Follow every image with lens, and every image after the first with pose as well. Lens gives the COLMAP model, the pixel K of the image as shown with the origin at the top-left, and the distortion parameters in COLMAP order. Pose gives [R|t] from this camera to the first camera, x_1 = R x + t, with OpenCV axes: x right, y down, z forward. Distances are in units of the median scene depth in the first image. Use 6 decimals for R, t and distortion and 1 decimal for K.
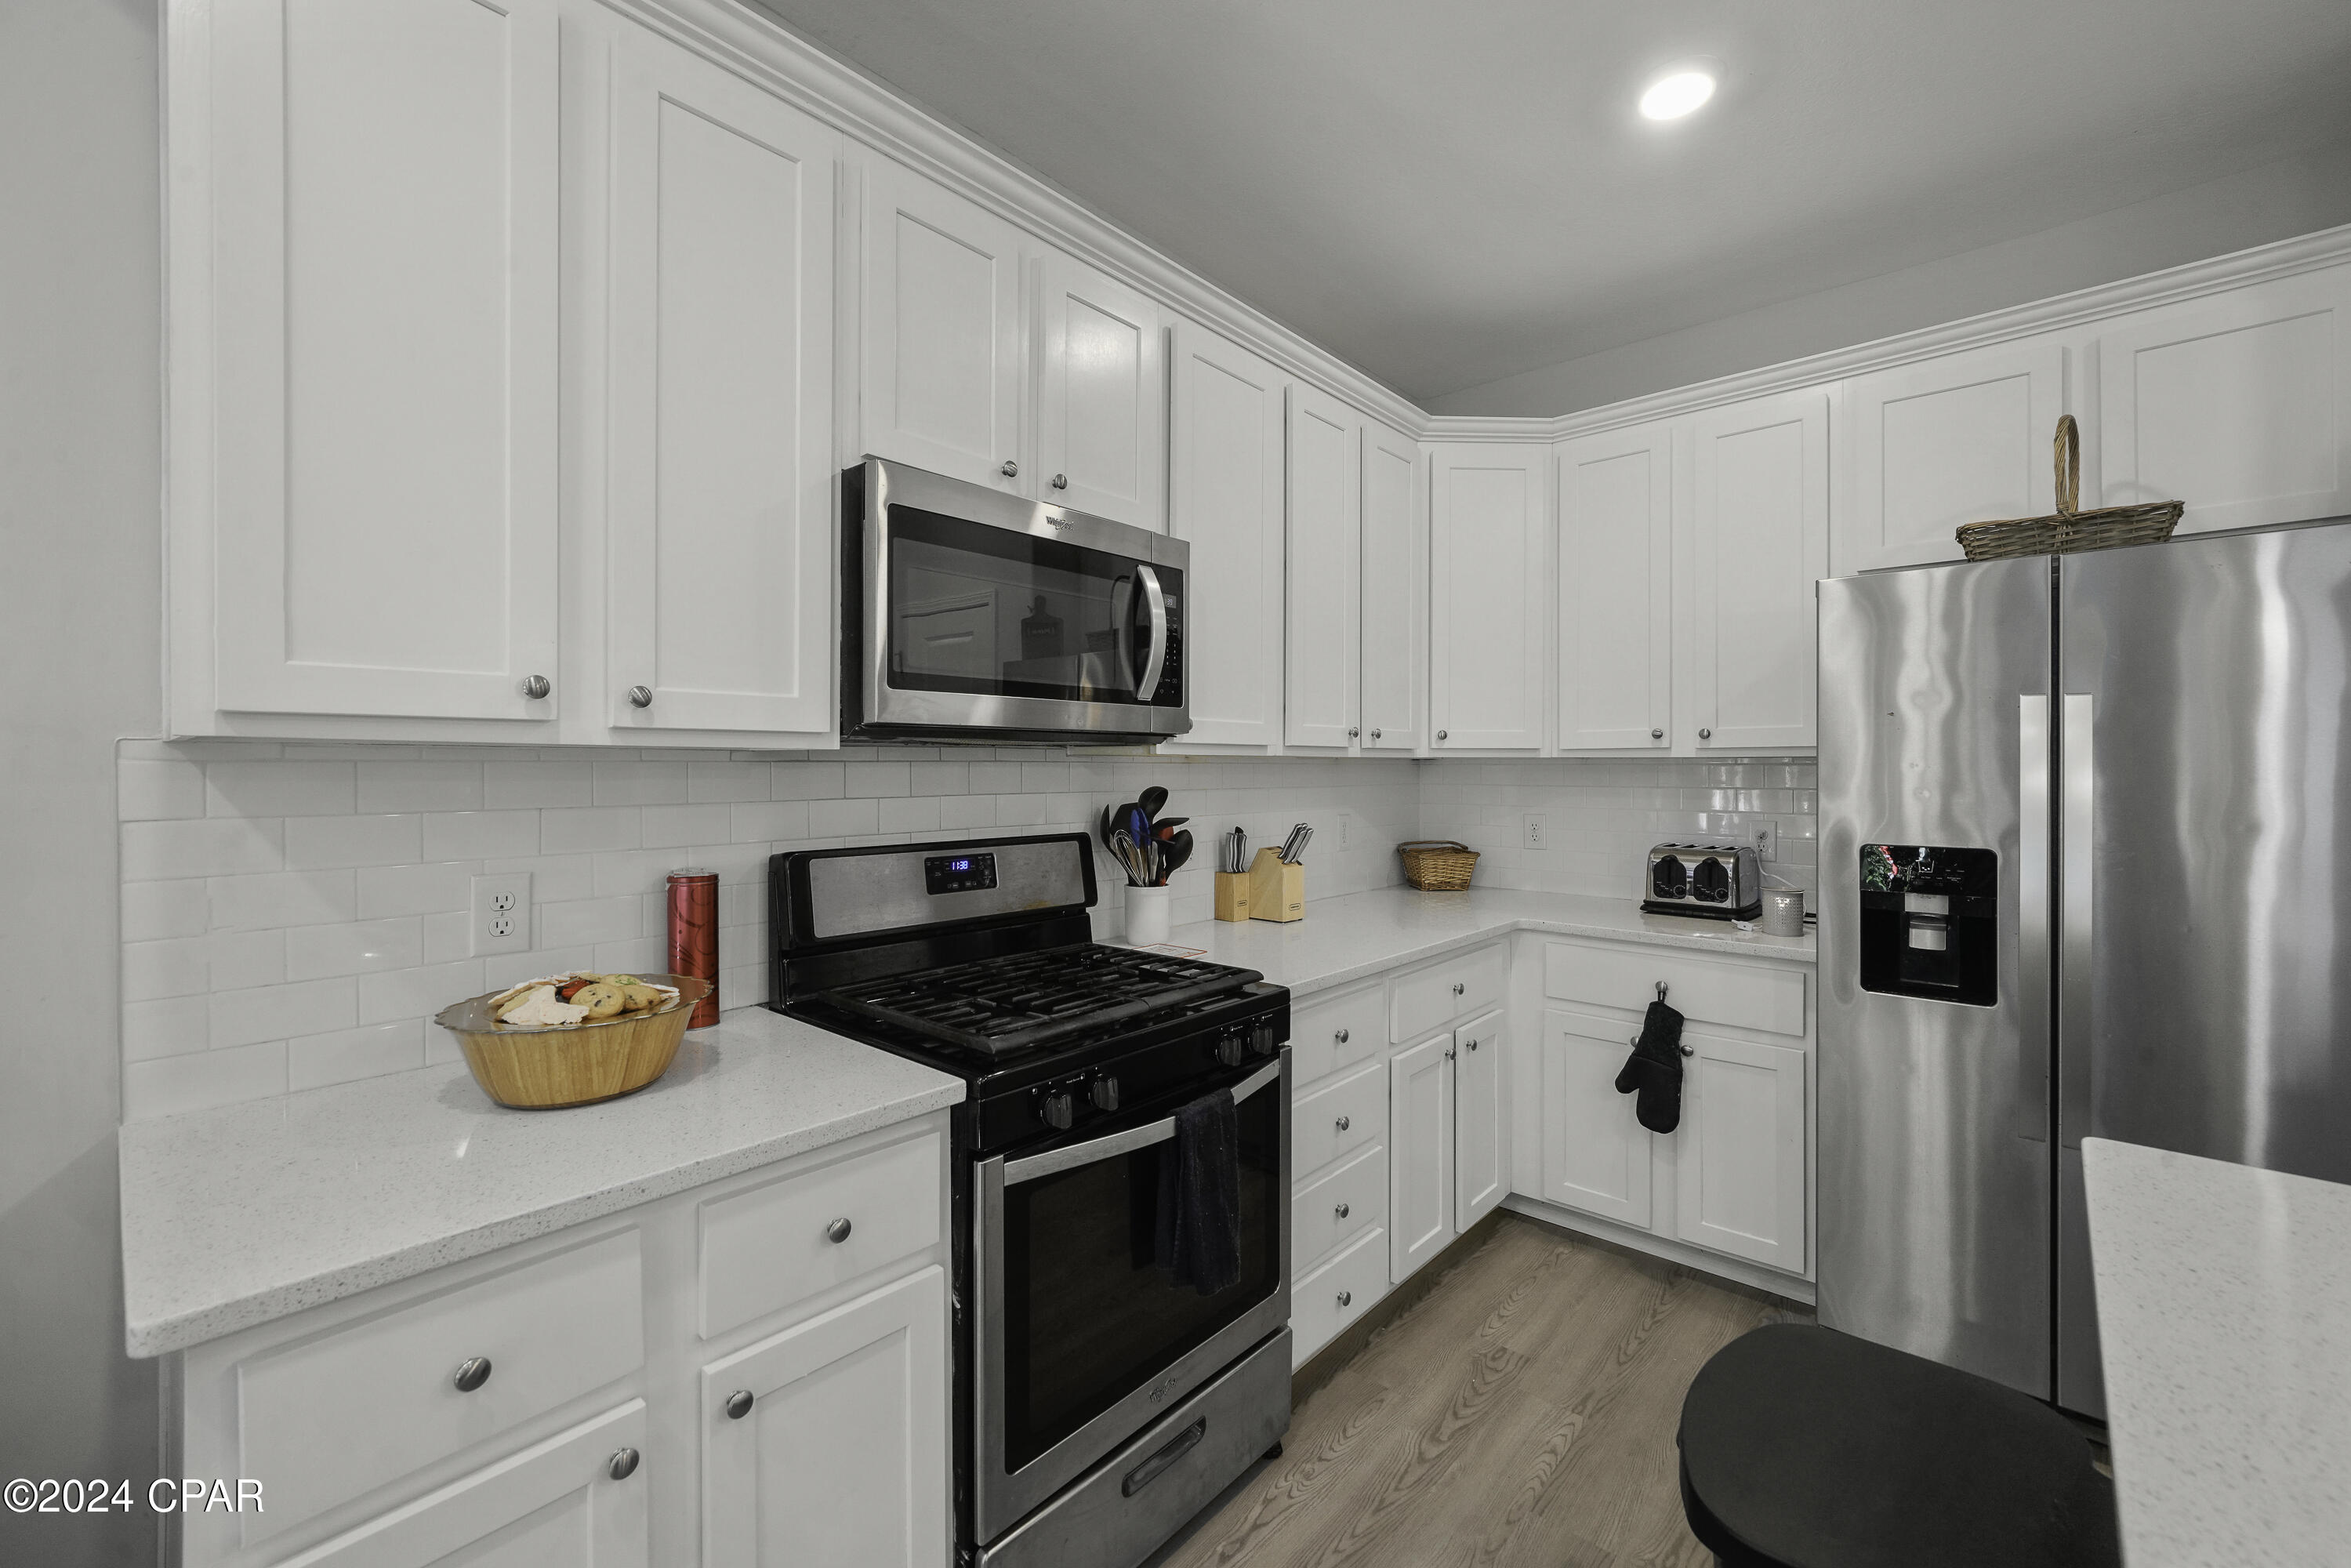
lens RADIAL K [[954.5, 0, 1160.3], [0, 954.5, 766.4], [0, 0, 1]] dist [-0.004751, 0.003340]
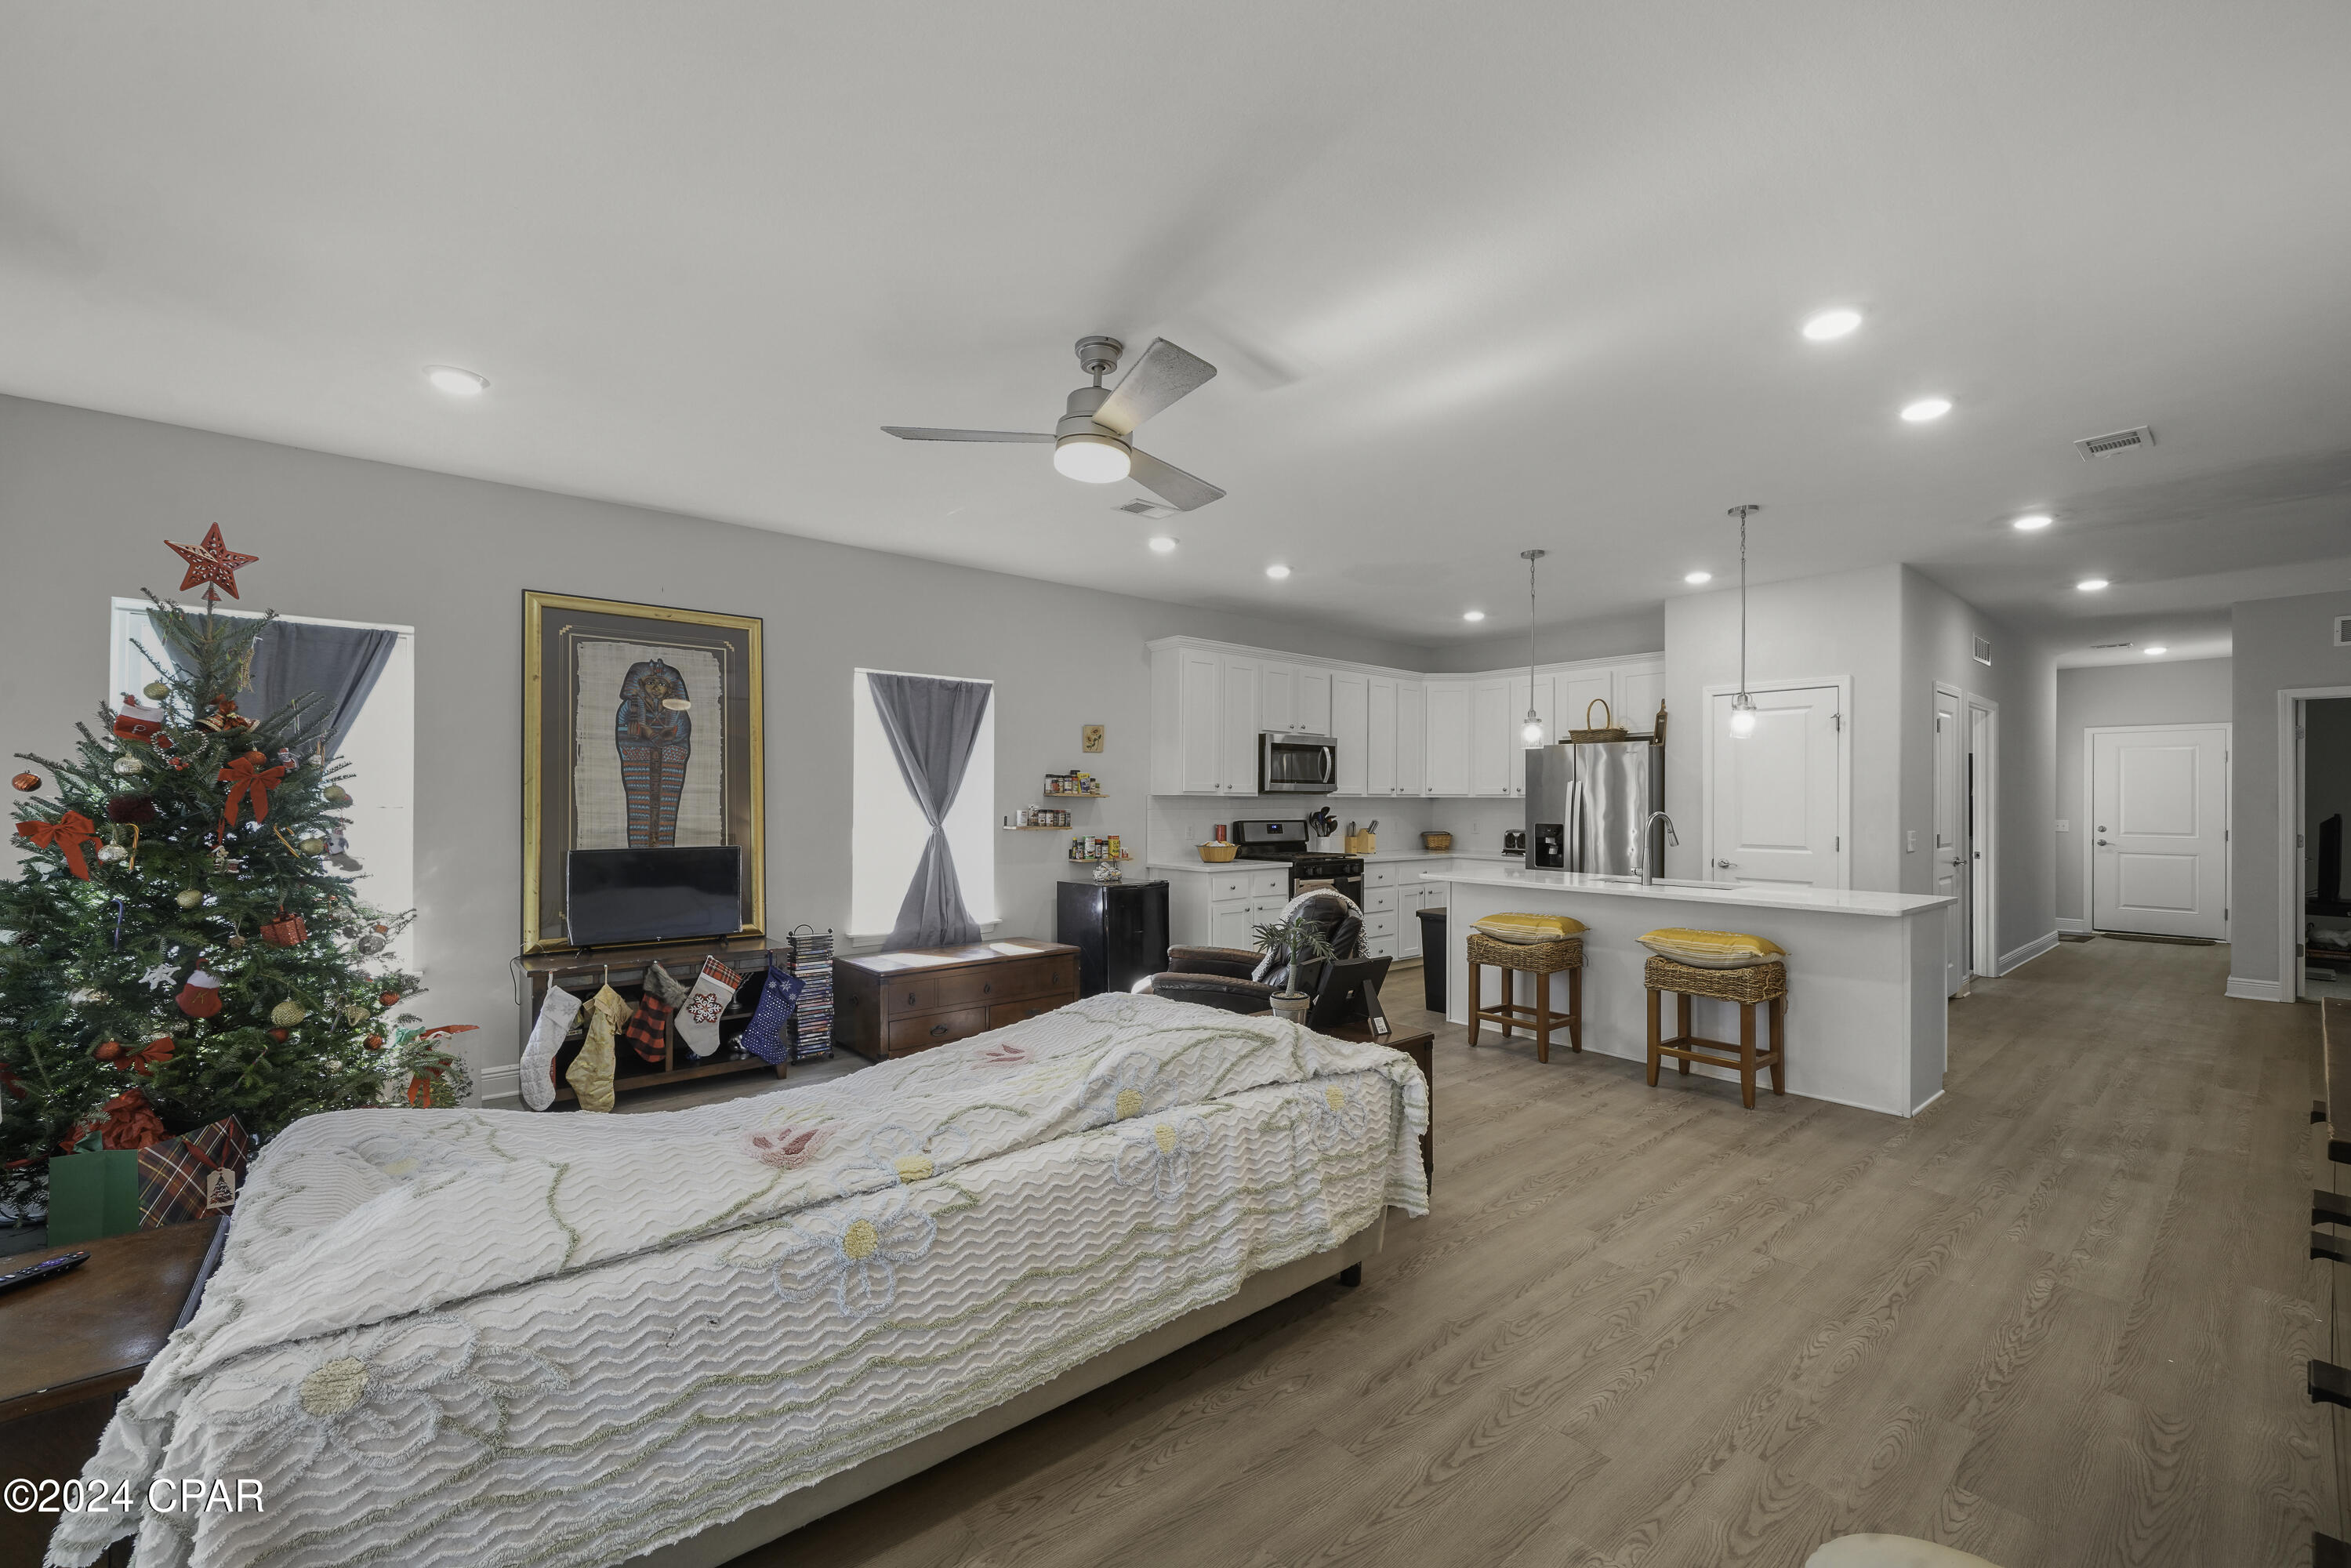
lens RADIAL K [[954.5, 0, 1160.8], [0, 954.5, 794.7], [0, 0, 1]] dist [-0.004751, 0.003340]
pose [[0.989336, 0.003247, -0.145618, -0.105030], [-0.003996, 0.999980, -0.004853, -0.001815], [0.145600, 0.005383, 0.989329, -2.721732]]
